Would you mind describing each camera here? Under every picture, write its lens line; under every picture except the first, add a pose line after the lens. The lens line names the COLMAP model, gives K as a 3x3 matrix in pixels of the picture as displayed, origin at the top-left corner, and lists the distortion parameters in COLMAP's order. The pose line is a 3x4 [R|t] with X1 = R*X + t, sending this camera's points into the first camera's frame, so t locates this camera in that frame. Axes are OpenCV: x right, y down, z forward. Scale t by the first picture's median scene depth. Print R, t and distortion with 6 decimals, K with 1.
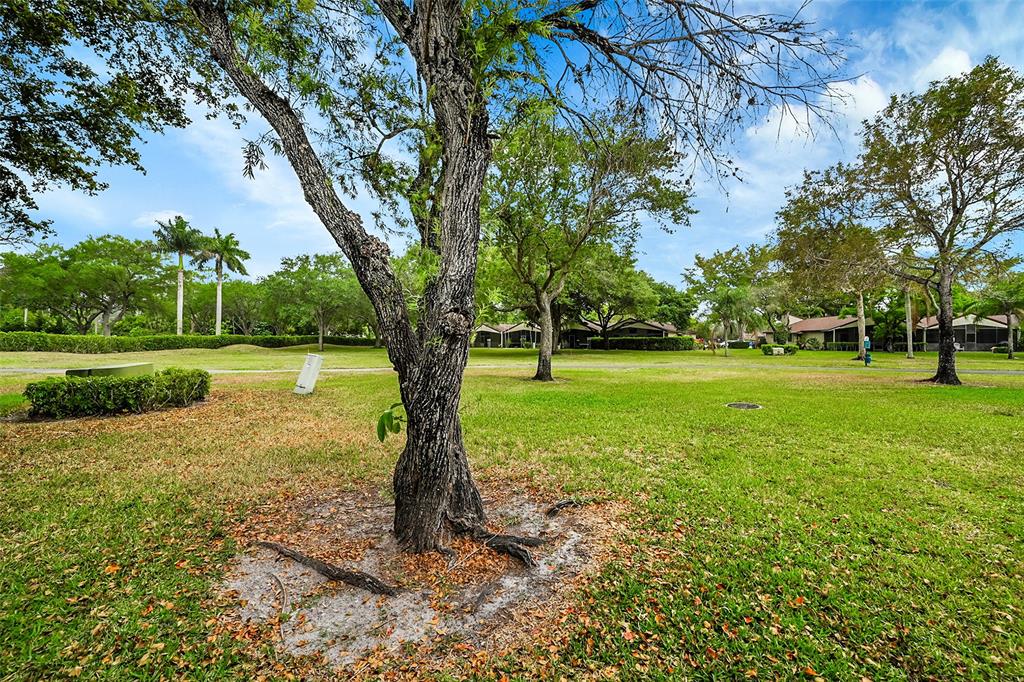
lens RADIAL K [[414.0, 0, 514.8], [0, 414.0, 341.1], [0, 0, 1]] dist [-0.003006, 0.000159]
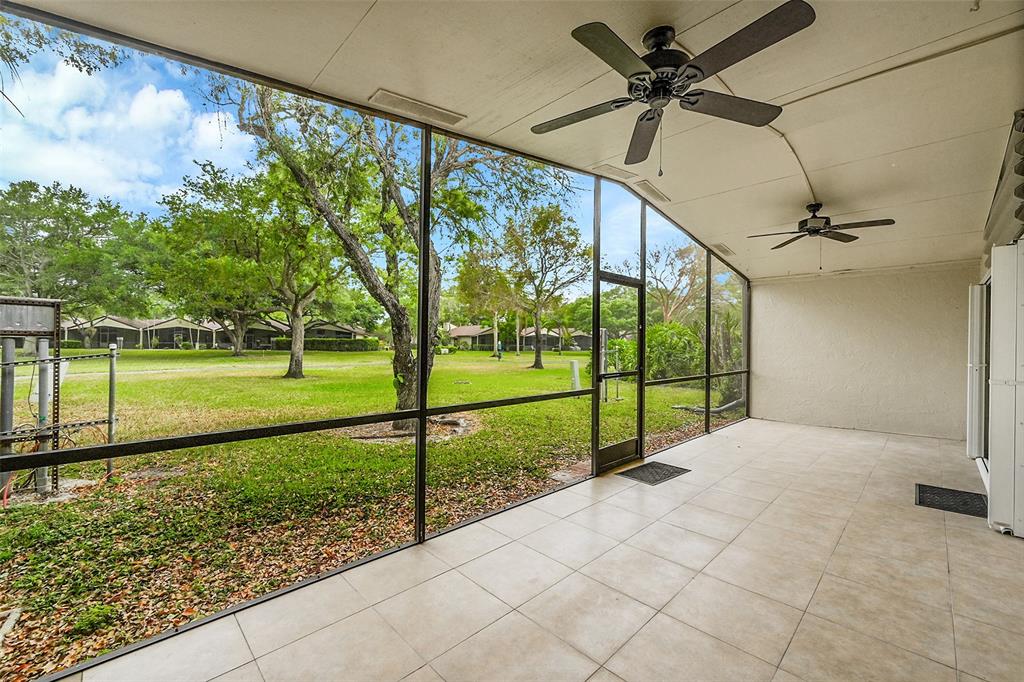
lens RADIAL K [[402.9, 0, 512.0], [0, 402.9, 341.0], [0, 0, 1]] dist [-0.001096, 0.000109]
pose [[0.725505, 0.011983, 0.688113, -0.081587], [-0.010555, 0.999925, -0.006285, -0.001873], [-0.688136, -0.002703, 0.725577, -0.065126]]
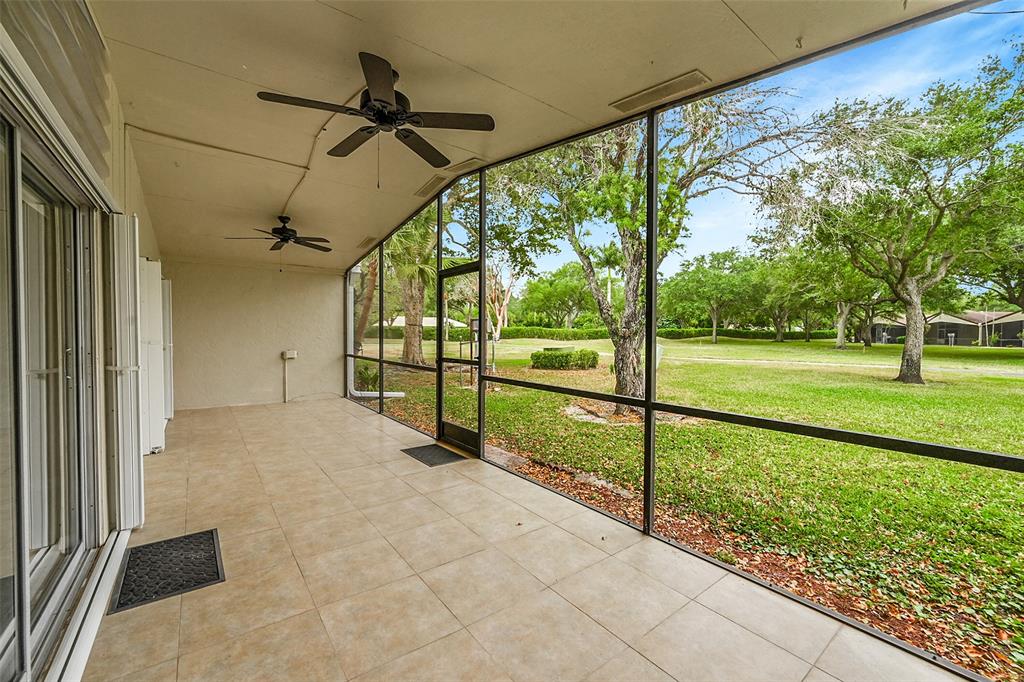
lens RADIAL K [[414.0, 0, 514.8], [0, 414.0, 341.1], [0, 0, 1]] dist [-0.003006, 0.000159]
pose [[0.605539, 0.024765, -0.795430, 0.081574], [-0.009752, 0.999672, 0.023701, -0.002120], [0.795756, -0.006595, 0.605582, -0.064306]]
